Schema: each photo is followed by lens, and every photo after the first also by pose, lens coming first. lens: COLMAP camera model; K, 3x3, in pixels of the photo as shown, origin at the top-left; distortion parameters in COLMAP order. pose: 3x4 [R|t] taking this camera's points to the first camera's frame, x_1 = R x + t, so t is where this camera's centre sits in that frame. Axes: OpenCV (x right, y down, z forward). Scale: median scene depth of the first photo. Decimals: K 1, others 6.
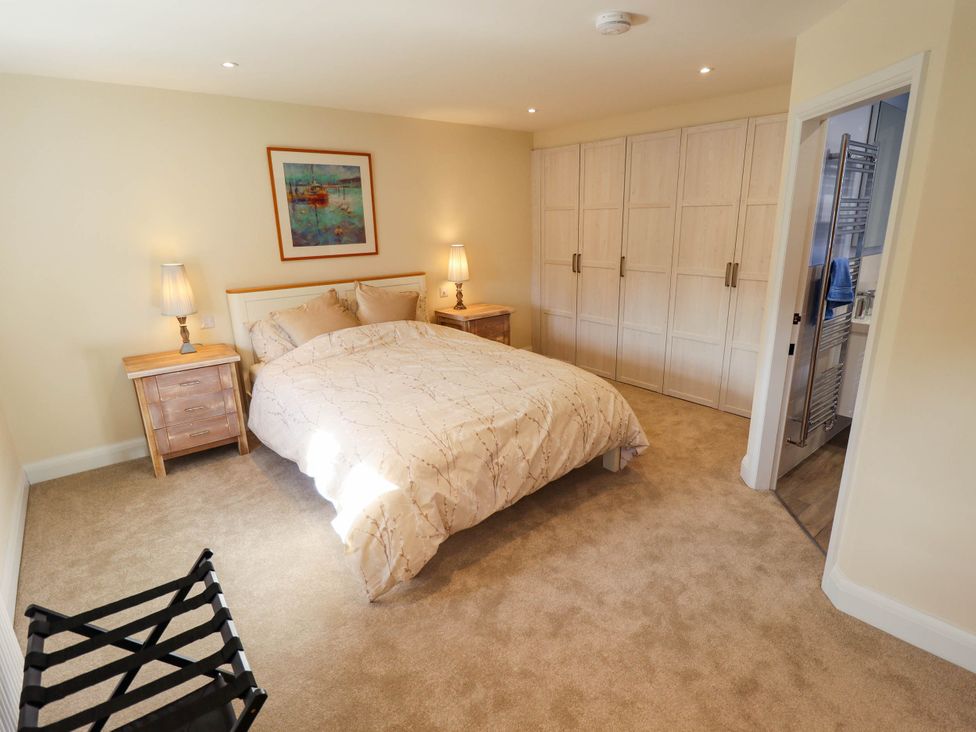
lens RADIAL K [[508.9, 0, 498.4], [0, 508.9, 362.4], [0, 0, 1]] dist [0.000837, -0.013844]
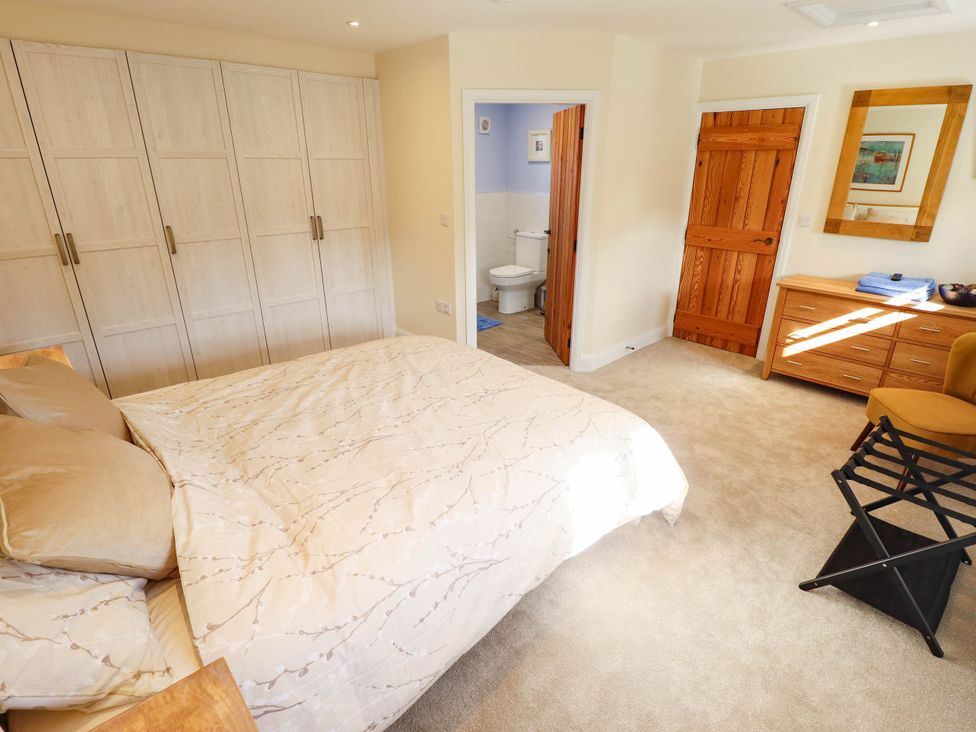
lens RADIAL K [[508.9, 0, 498.4], [0, 508.9, 362.4], [0, 0, 1]] dist [0.000837, -0.013844]
pose [[-0.073210, -0.346493, 0.935191, -0.634429], [0.270955, 0.895527, 0.353008, -0.192769], [-0.959804, 0.279239, 0.028322, 0.692235]]
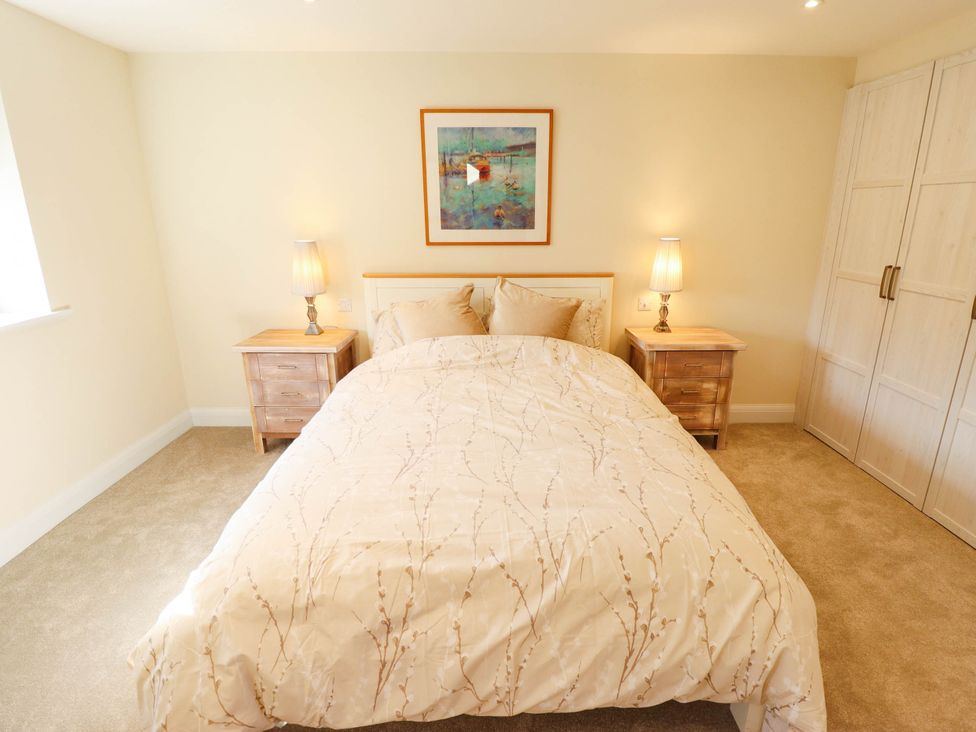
lens RADIAL K [[508.9, 0, 498.4], [0, 508.9, 362.4], [0, 0, 1]] dist [0.000837, -0.013844]
pose [[0.778333, 0.194377, -0.597005, 0.218454], [-0.186177, 0.979556, 0.076207, -0.094277], [0.599613, 0.051834, 0.798610, 0.399787]]
